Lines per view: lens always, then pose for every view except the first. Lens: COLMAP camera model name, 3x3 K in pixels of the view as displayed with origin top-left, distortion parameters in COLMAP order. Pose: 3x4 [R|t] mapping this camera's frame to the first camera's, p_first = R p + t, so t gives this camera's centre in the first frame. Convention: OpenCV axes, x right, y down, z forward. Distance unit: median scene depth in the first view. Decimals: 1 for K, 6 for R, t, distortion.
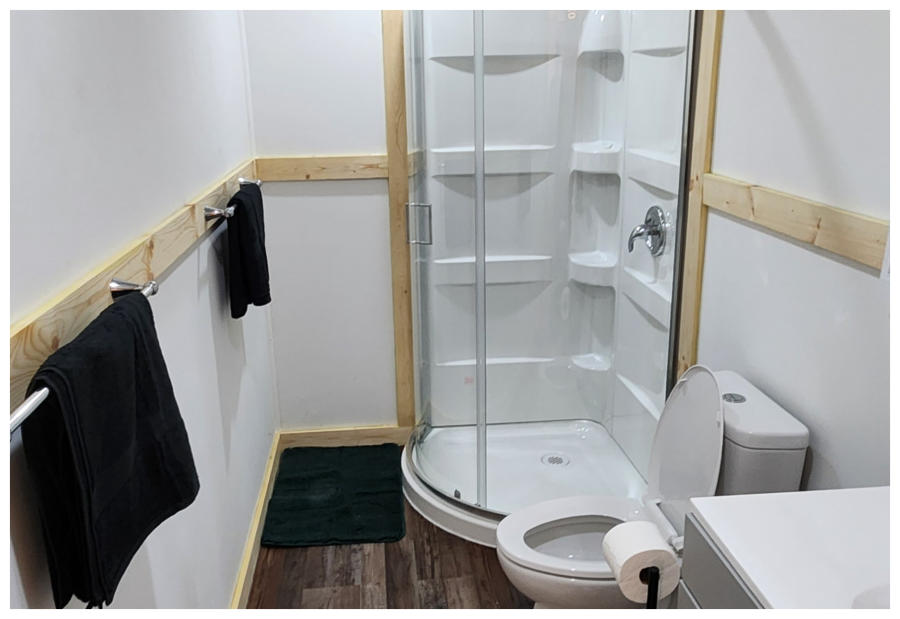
lens RADIAL K [[785.9, 0, 438.6], [0, 785.9, 307.4], [0, 0, 1]] dist [-0.007938, 0.010208]
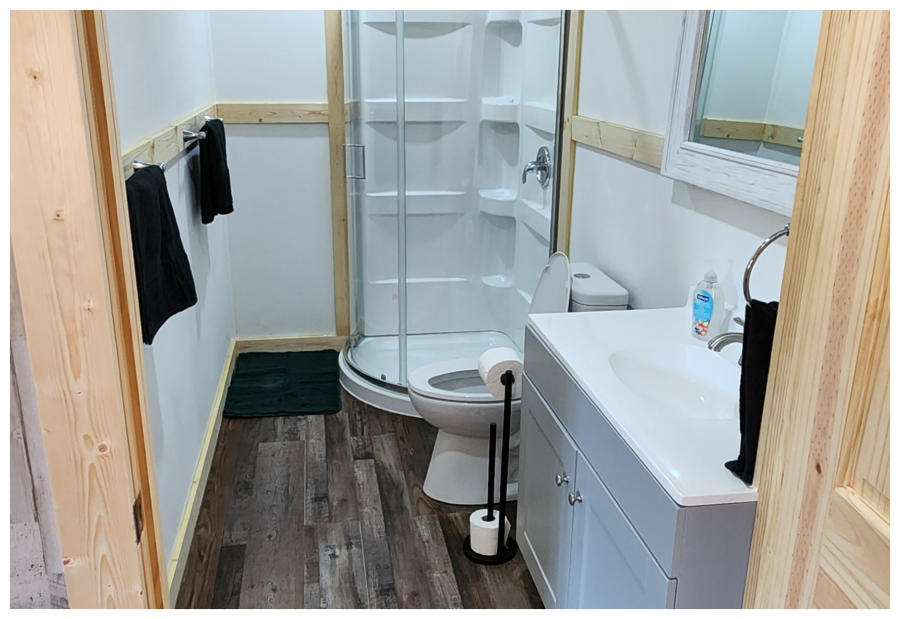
lens RADIAL K [[785.9, 0, 438.6], [0, 785.9, 307.4], [0, 0, 1]] dist [-0.007938, 0.010208]
pose [[0.997325, 0.005096, 0.072914, 0.019586], [-0.006986, 0.999646, 0.025690, 0.095871], [-0.072757, -0.026131, 0.997007, -0.241419]]
